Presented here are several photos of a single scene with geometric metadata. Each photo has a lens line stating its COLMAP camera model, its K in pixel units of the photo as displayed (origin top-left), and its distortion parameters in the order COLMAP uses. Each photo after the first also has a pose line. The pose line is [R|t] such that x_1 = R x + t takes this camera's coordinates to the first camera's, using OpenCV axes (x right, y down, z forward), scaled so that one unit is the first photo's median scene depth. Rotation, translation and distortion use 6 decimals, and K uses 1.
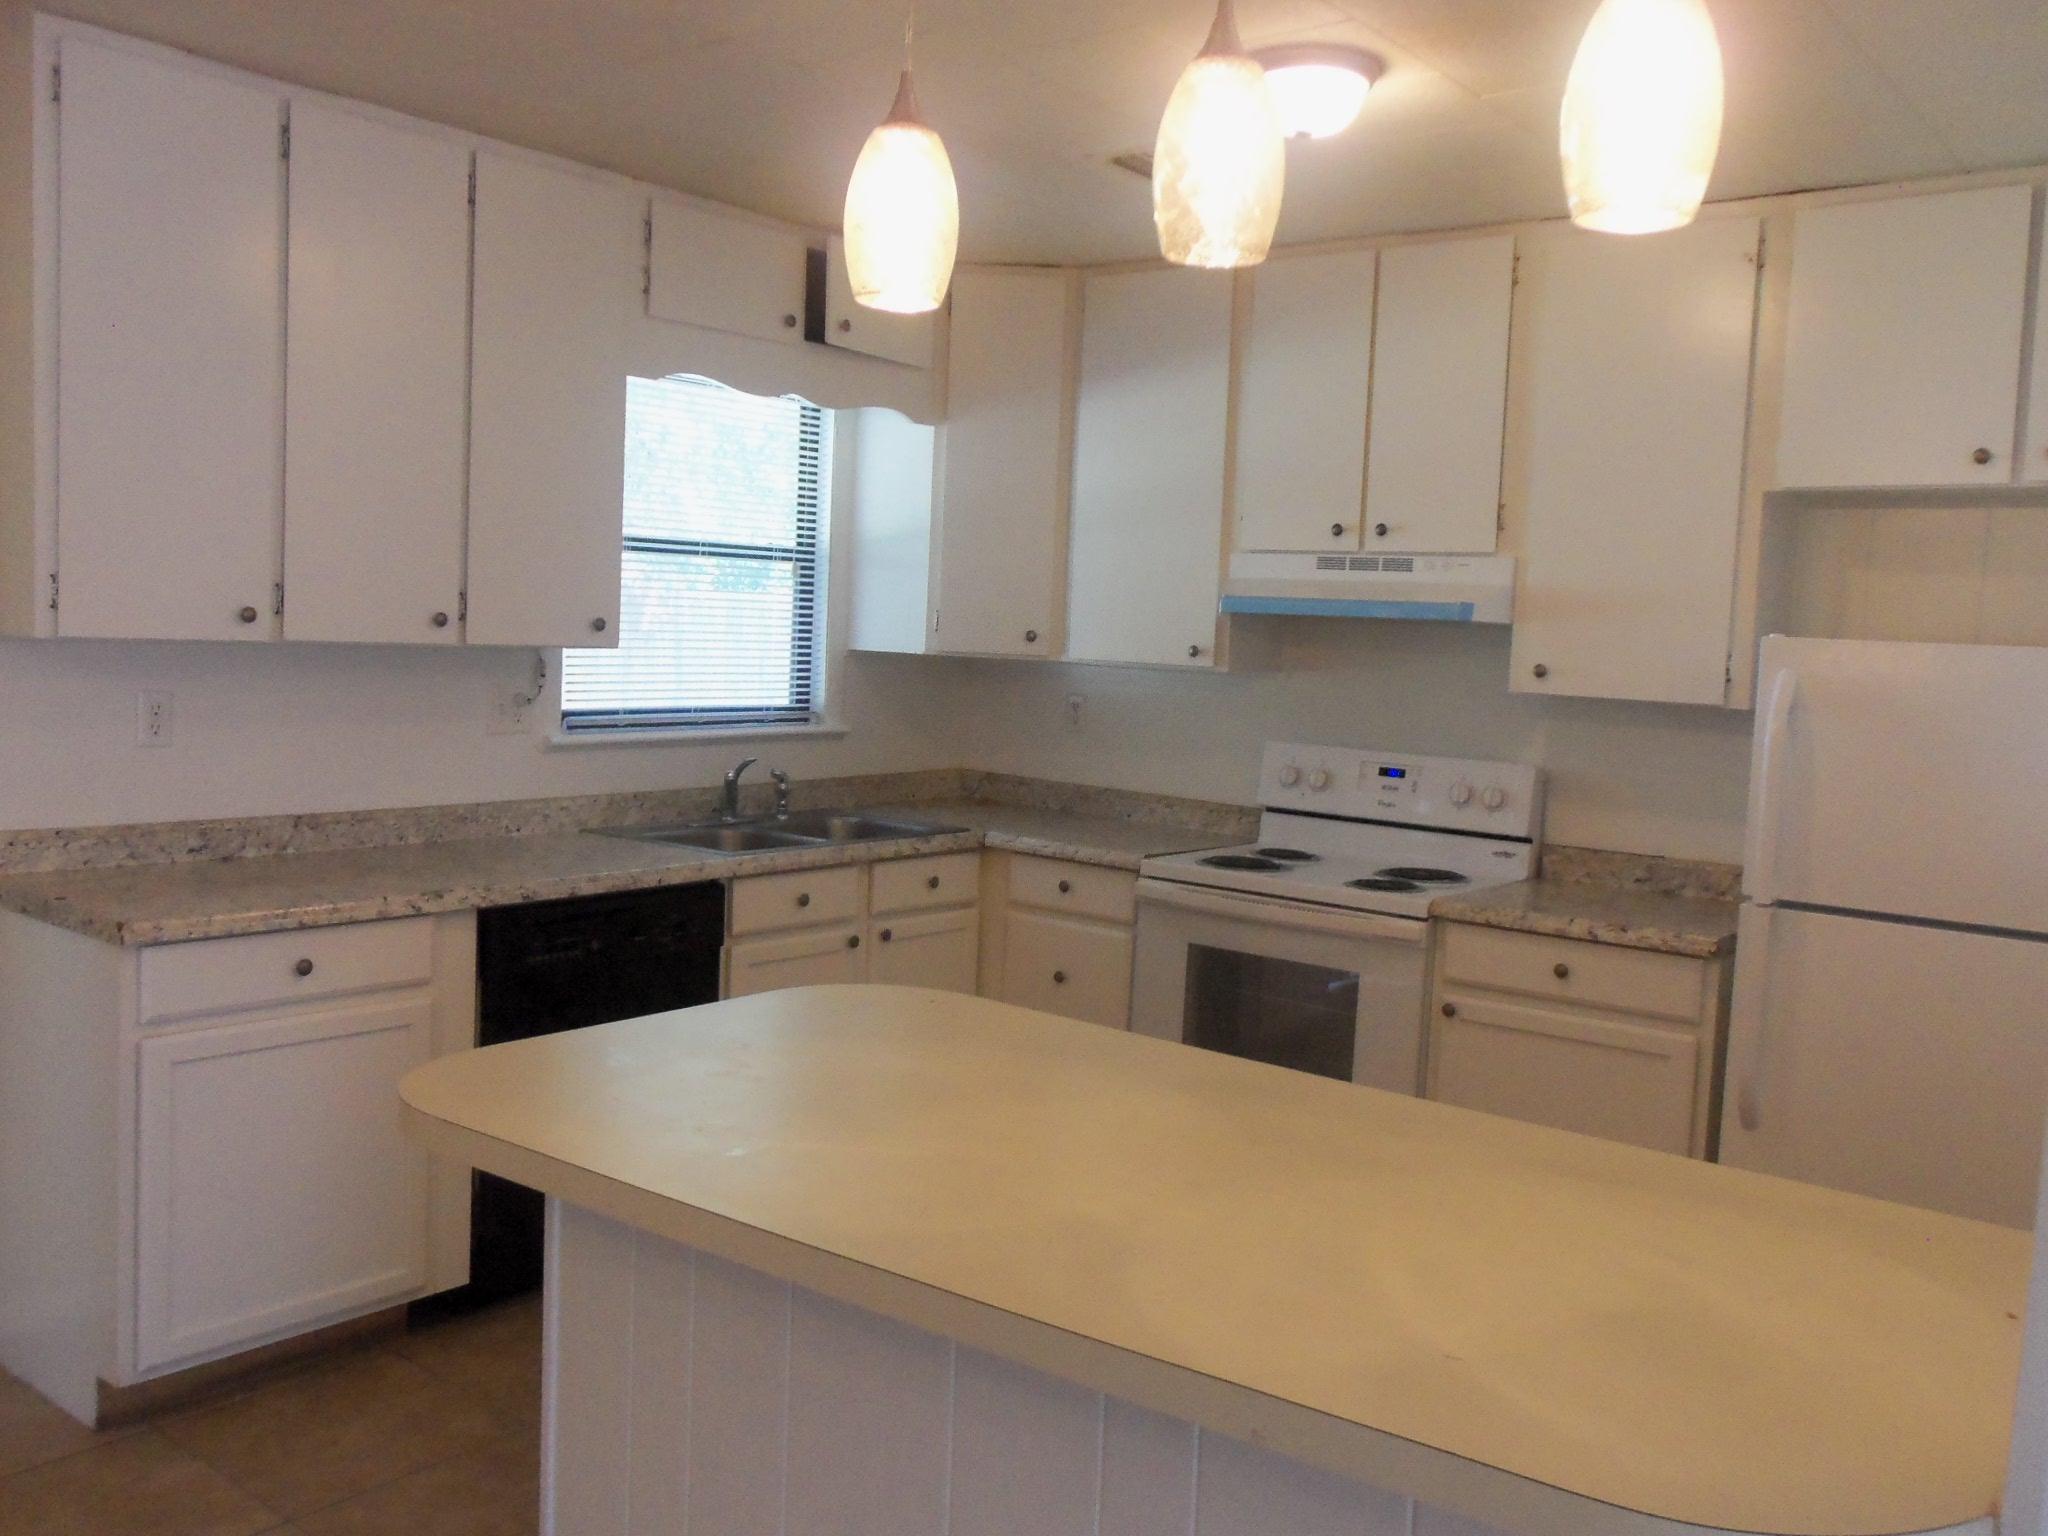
lens RADIAL K [[1740.9, 0, 1036.4], [0, 1740.9, 770.5], [0, 0, 1]] dist [-0.027453, 0.036500]
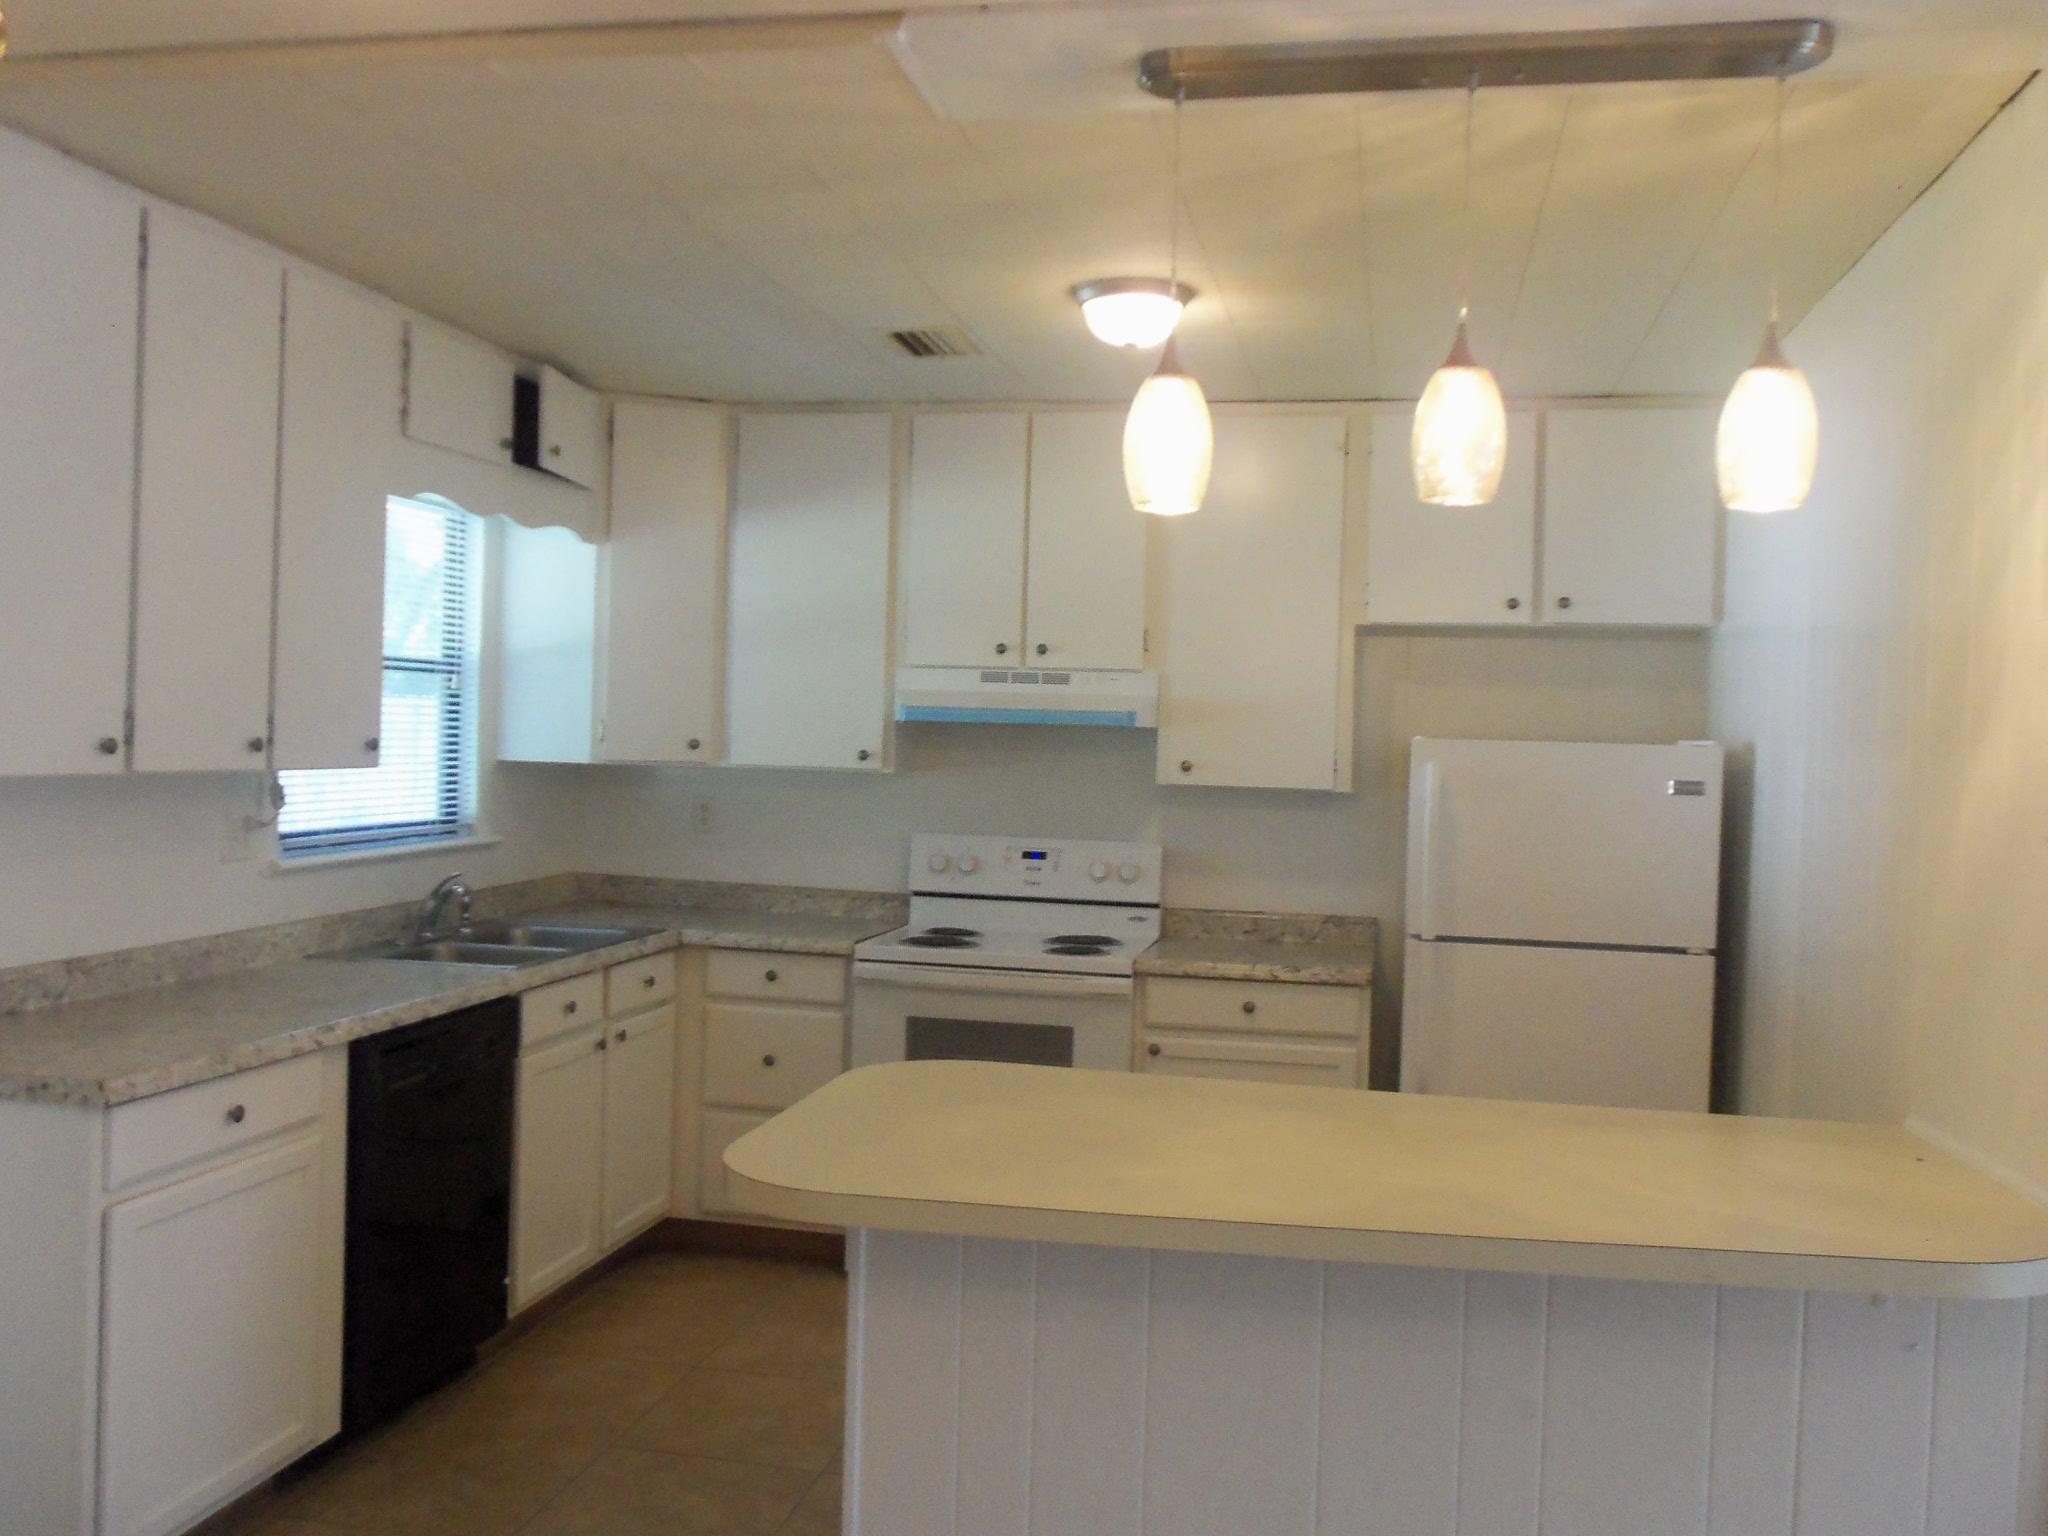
lens RADIAL K [[1740.9, 0, 1039.2], [0, 1740.9, 768.2], [0, 0, 1]] dist [-0.027453, 0.036500]
pose [[0.893430, -0.027213, 0.448378, -0.352527], [0.049111, 0.998097, -0.037282, -0.015081], [-0.446510, 0.055329, 0.893066, -0.049094]]
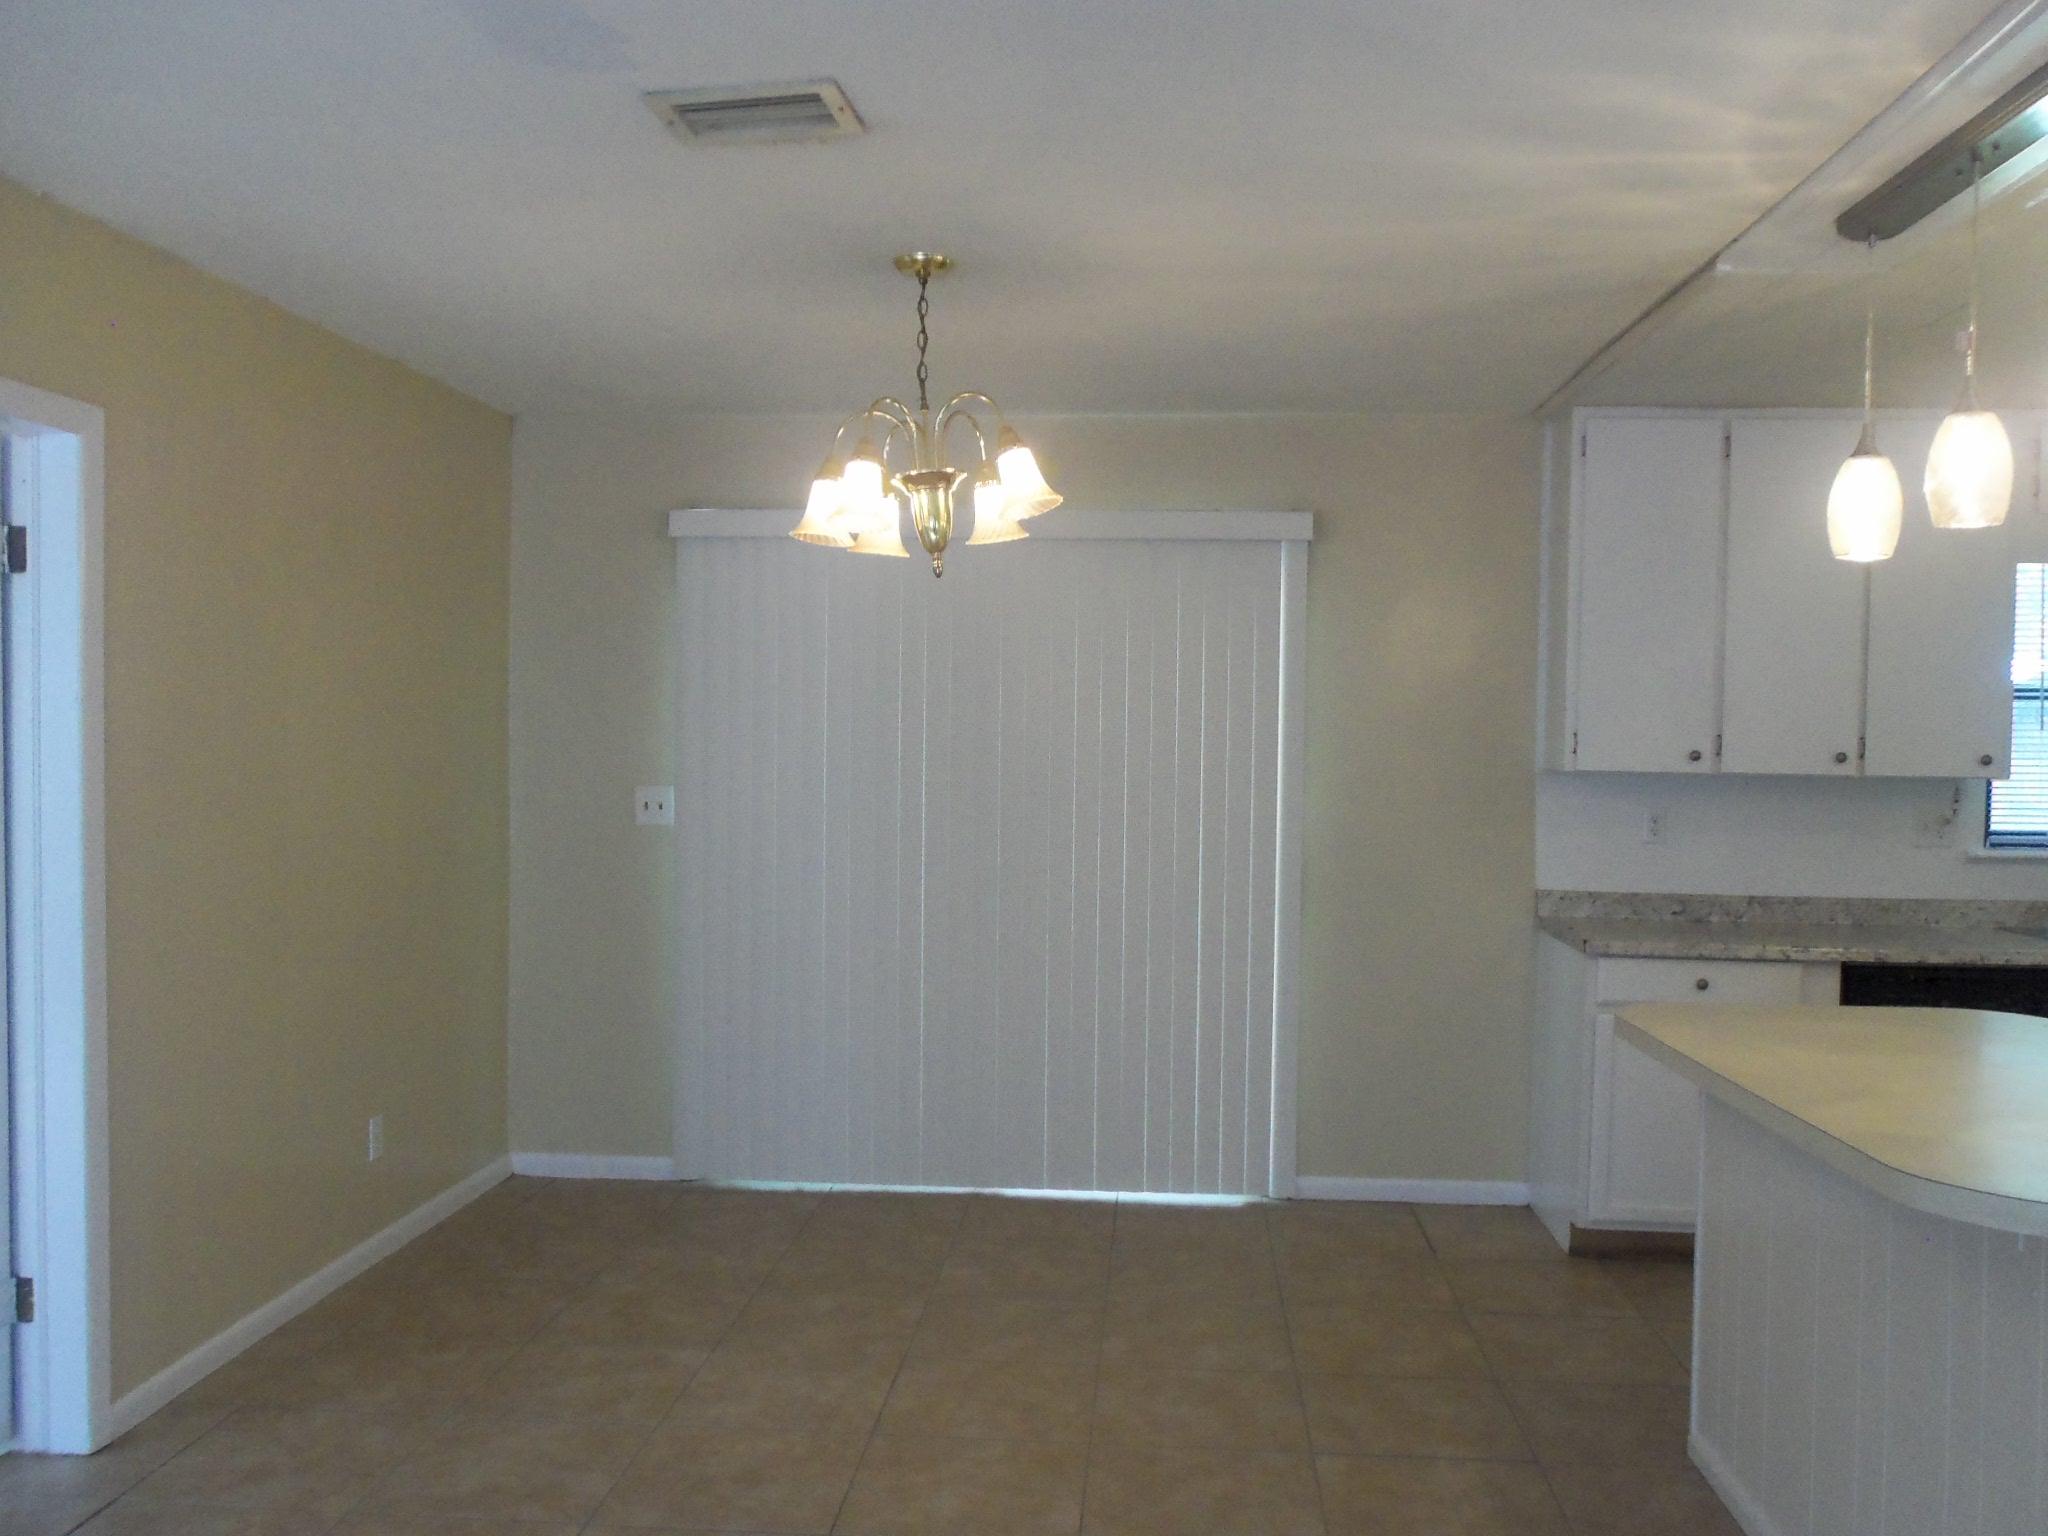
lens RADIAL K [[1740.9, 0, 1035.7], [0, 1740.9, 779.2], [0, 0, 1]] dist [-0.027453, 0.036500]
pose [[0.557227, -0.009120, -0.830310, 0.406462], [-0.062151, 0.996677, -0.052658, 0.039263], [0.828031, 0.080947, 0.554809, -0.271312]]
